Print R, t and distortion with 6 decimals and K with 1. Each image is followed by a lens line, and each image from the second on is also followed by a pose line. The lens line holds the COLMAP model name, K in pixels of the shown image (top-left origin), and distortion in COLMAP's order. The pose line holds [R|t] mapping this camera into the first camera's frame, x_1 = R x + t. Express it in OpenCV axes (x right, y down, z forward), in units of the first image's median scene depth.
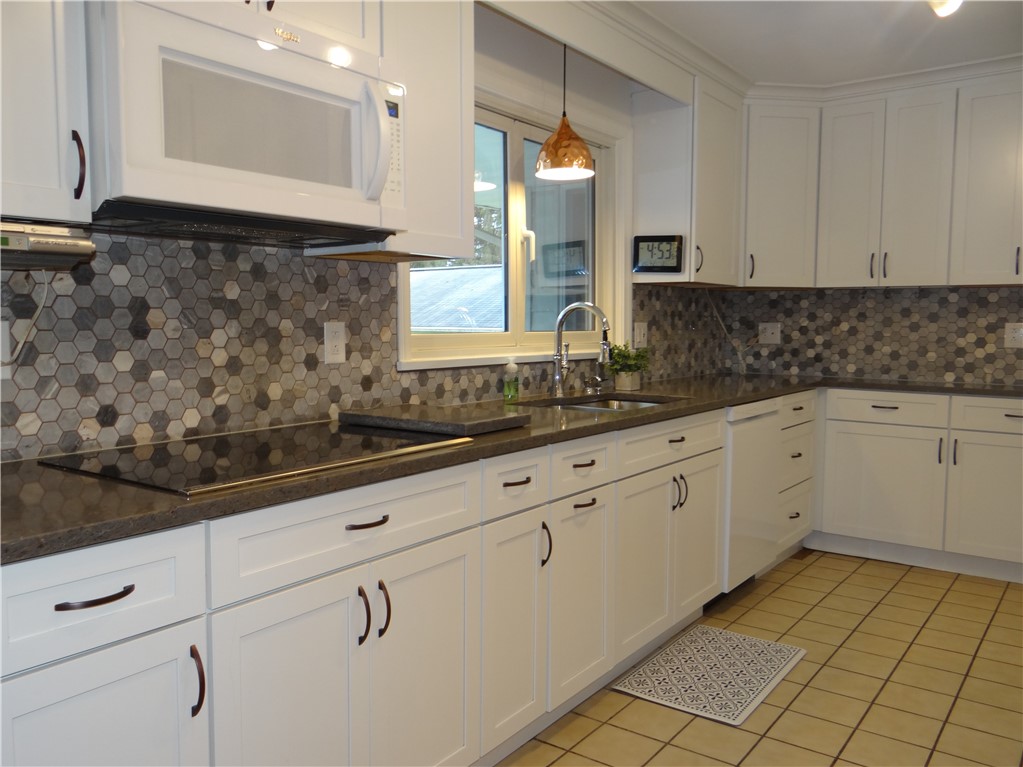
lens RADIAL K [[843.3, 0, 497.4], [0, 843.3, 377.5], [0, 0, 1]] dist [-0.000562, 0.005494]
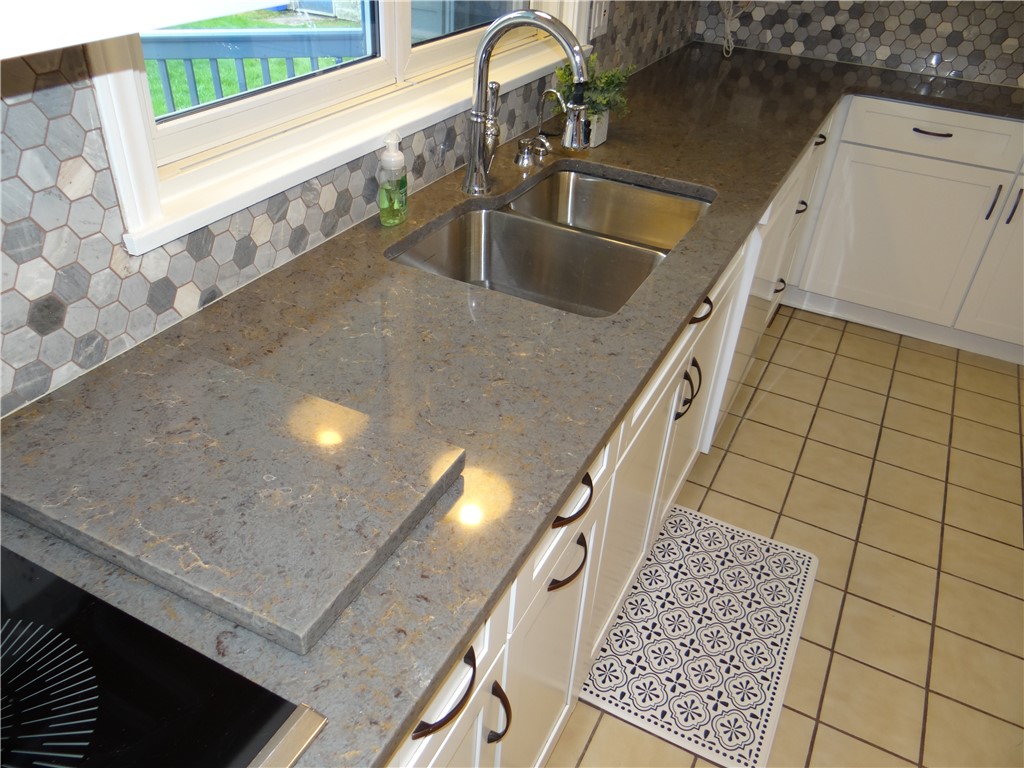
lens RADIAL K [[814.9, 0, 501.3], [0, 814.9, 383.8], [0, 0, 1]] dist [-0.004956, 0.024793]
pose [[0.986138, -0.050930, 0.157919, -0.002649], [-0.034913, 0.866734, 0.497546, -0.138573], [-0.162214, -0.496163, 0.852941, 0.509915]]
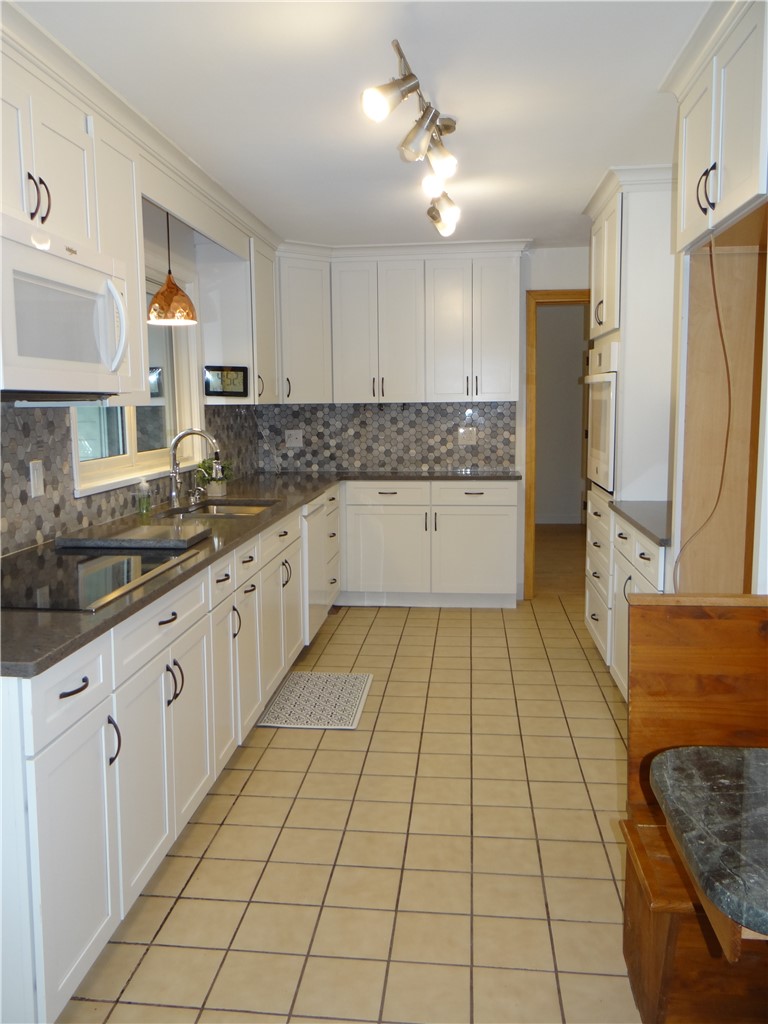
lens RADIAL K [[844.1, 0, 383.2], [0, 844.1, 492.0], [0, 0, 1]] dist [-0.000562, 0.005494]
pose [[0.859590, -0.069795, 0.506196, -0.296756], [0.050709, 0.997389, 0.051411, -0.047078], [-0.508462, -0.018524, 0.860885, -0.200322]]
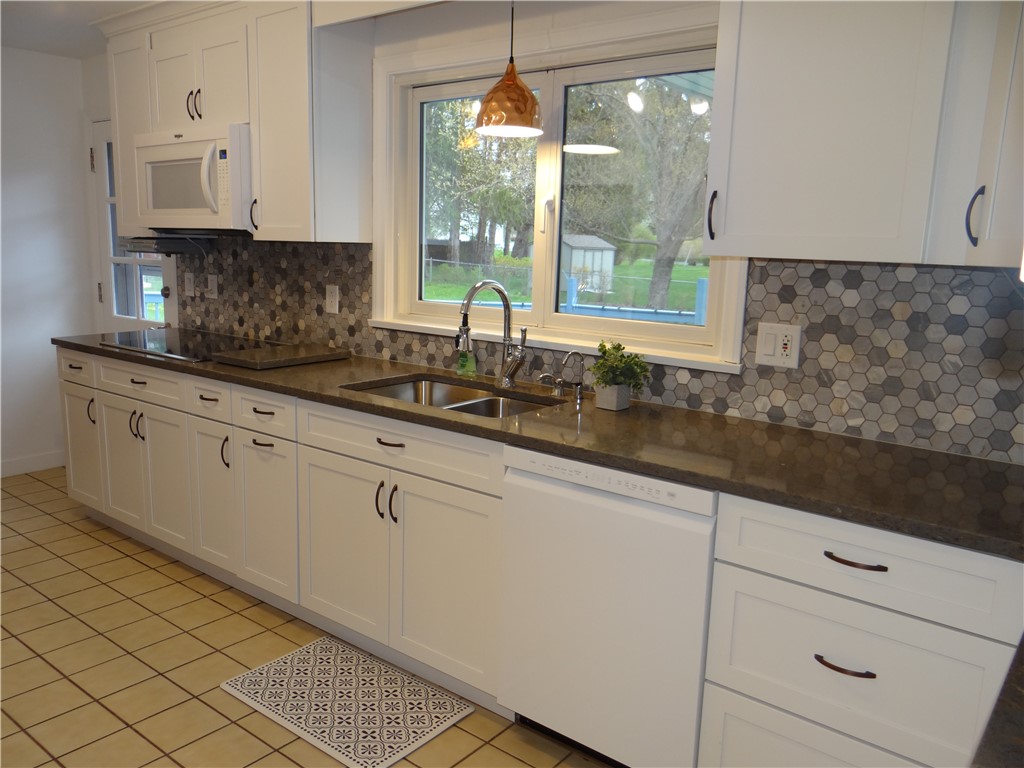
lens RADIAL K [[814.9, 0, 503.7], [0, 814.9, 369.4], [0, 0, 1]] dist [-0.004956, 0.024793]
pose [[-0.039562, 0.153541, -0.987350, 0.972940], [-0.092916, 0.983277, 0.156631, -0.136769], [0.994888, 0.097937, -0.024634, 1.069986]]
